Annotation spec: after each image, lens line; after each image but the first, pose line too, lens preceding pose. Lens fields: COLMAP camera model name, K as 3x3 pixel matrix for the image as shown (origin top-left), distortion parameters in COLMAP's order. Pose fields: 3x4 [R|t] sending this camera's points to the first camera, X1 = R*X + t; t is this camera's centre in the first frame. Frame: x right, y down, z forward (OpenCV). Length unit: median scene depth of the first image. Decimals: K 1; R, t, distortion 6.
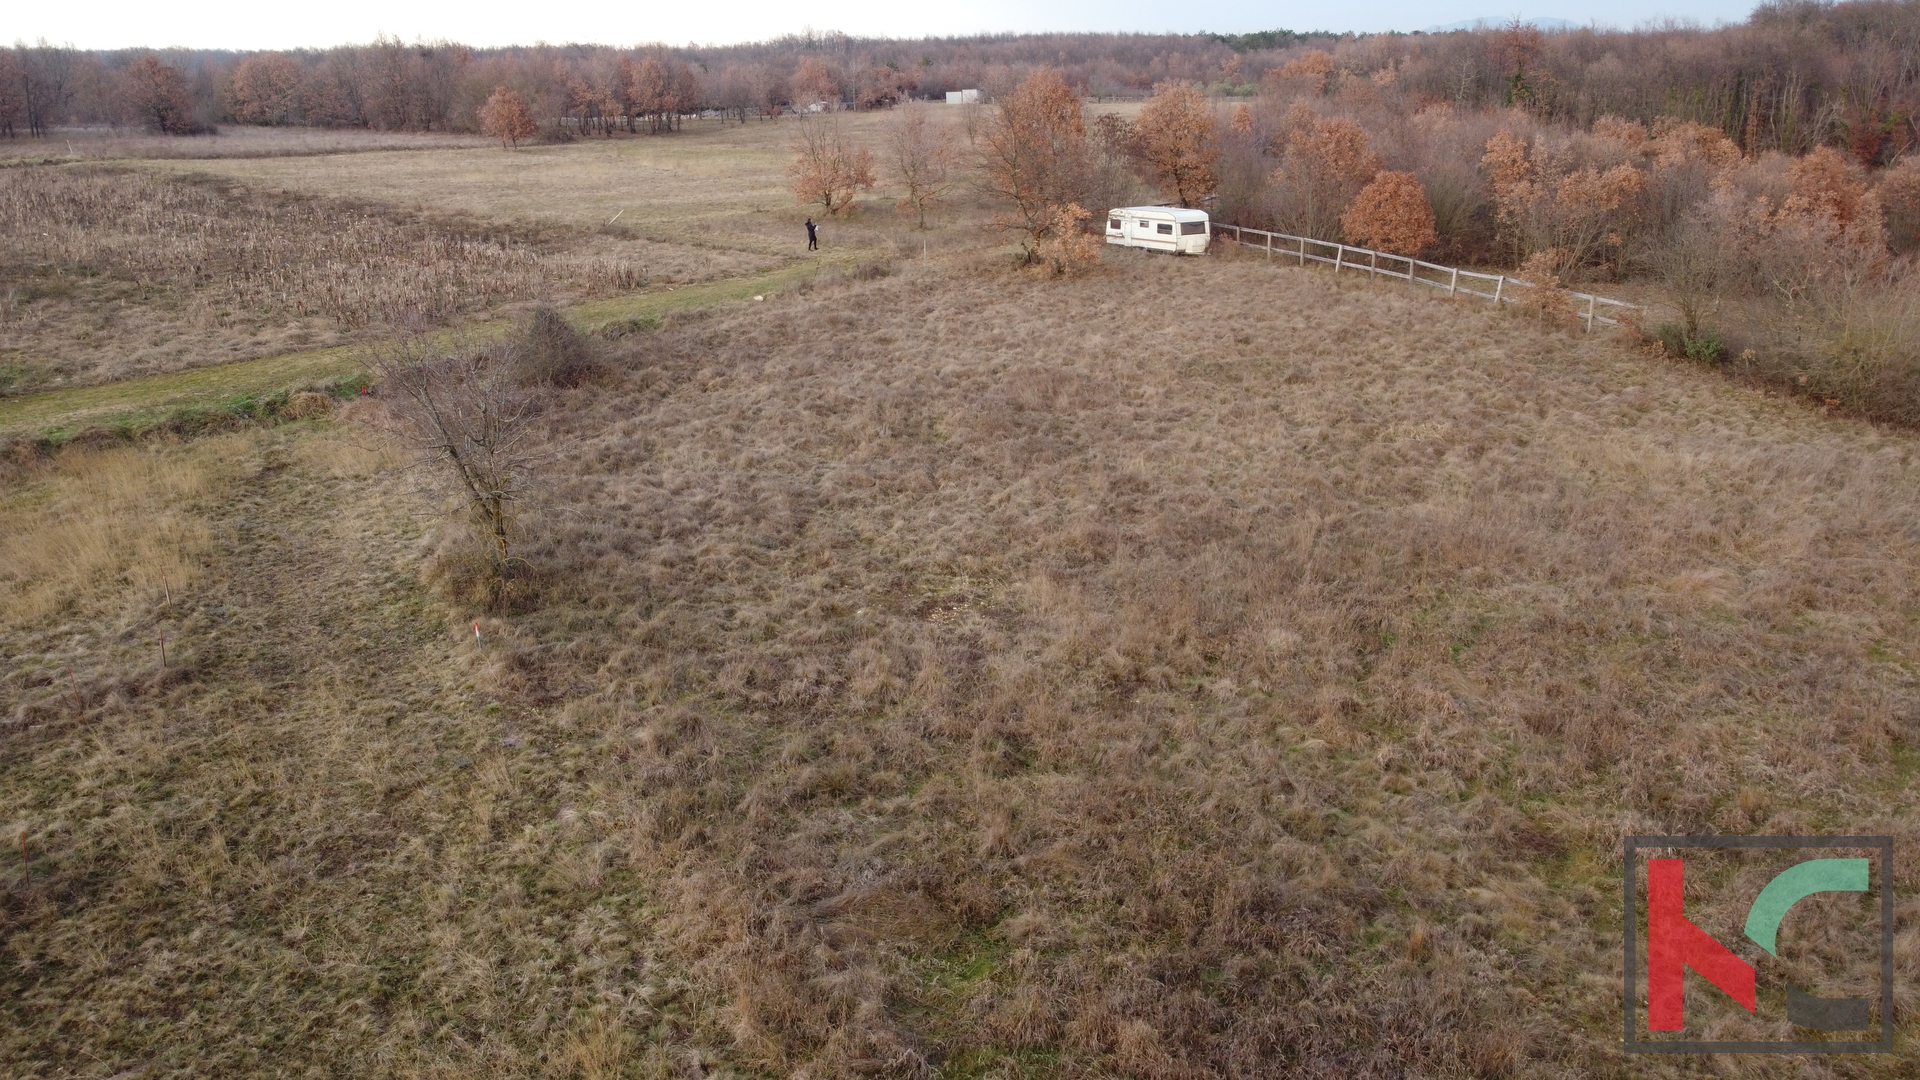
lens RADIAL K [[1335.3, 0, 960.0], [0, 1335.3, 540.0], [0, 0, 1]] dist [0.005922, -0.018304]
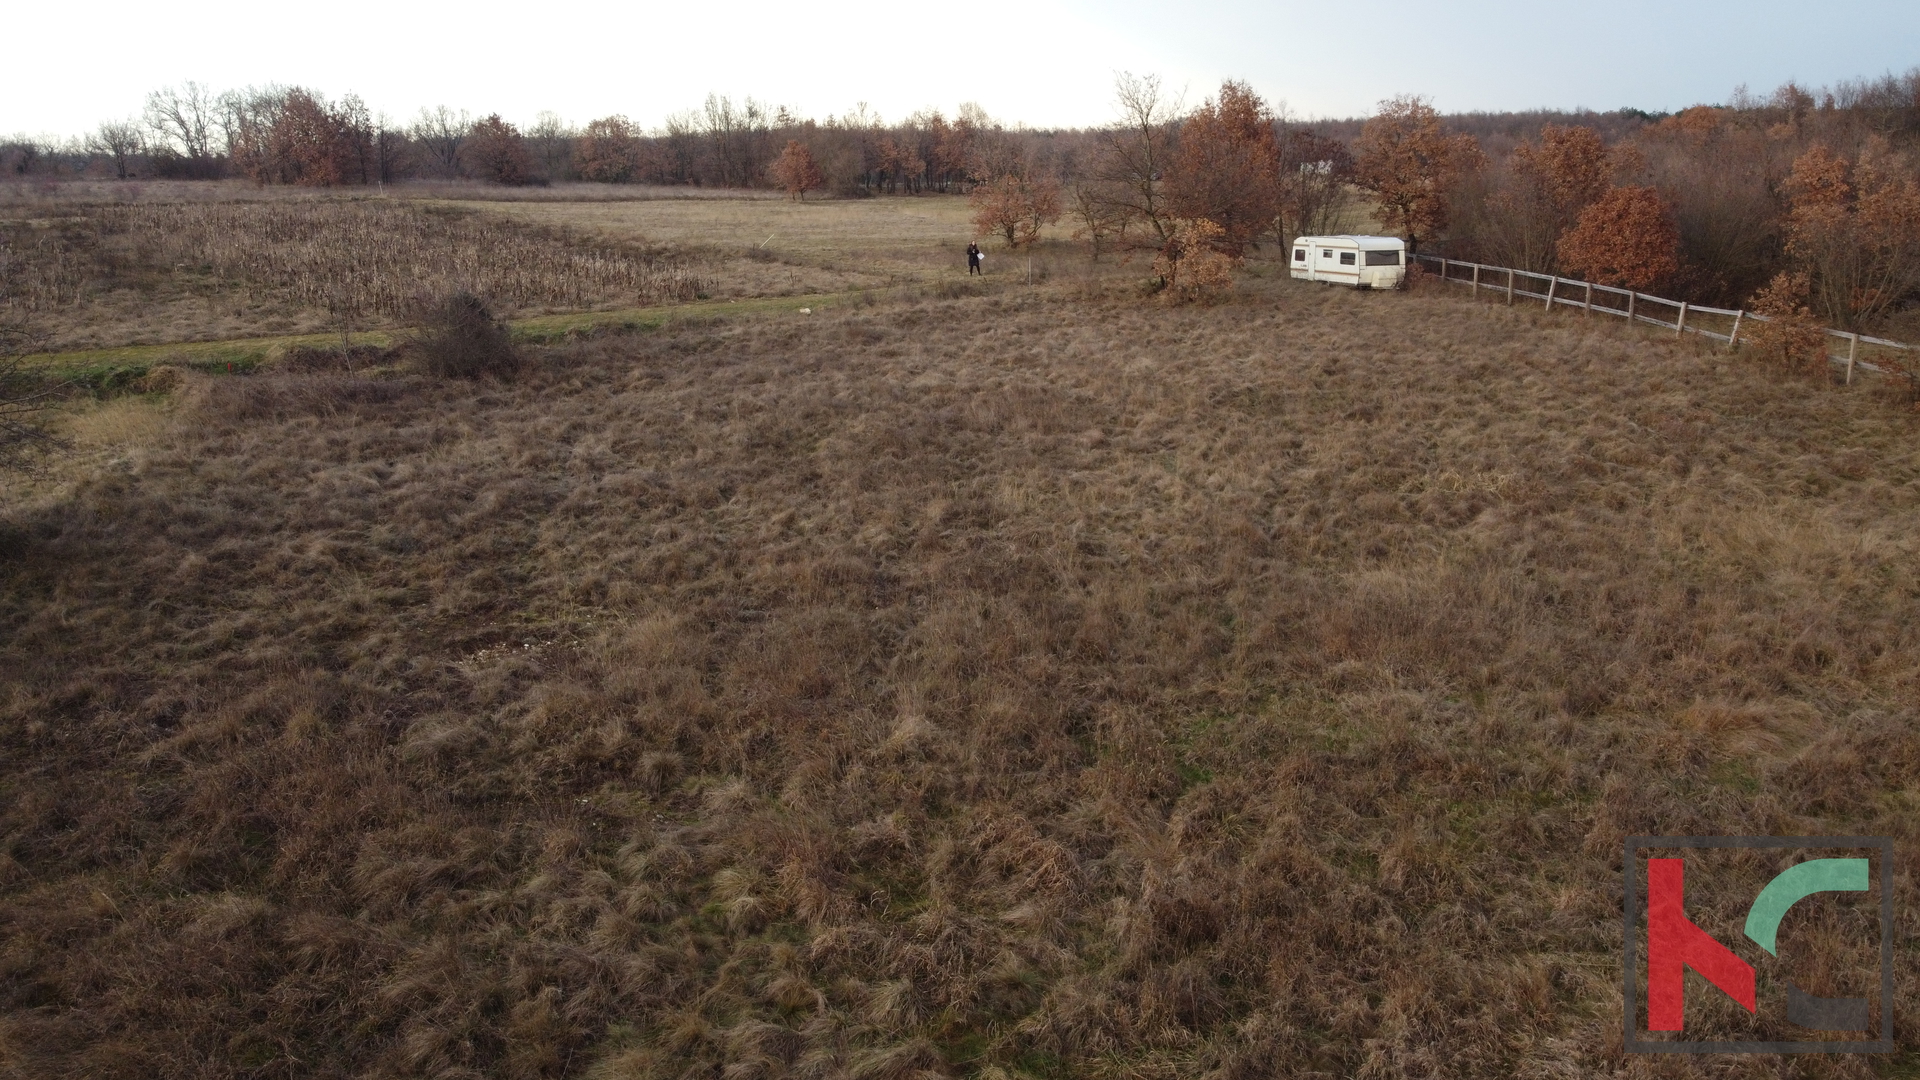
lens RADIAL K [[1335.3, 0, 960.0], [0, 1335.3, 540.0], [0, 0, 1]] dist [0.005922, -0.018304]
pose [[0.959142, 0.071948, -0.273623, 0.163254], [-0.087720, 0.995090, -0.045835, 0.005111], [0.268982, 0.067964, 0.960744, 0.132511]]
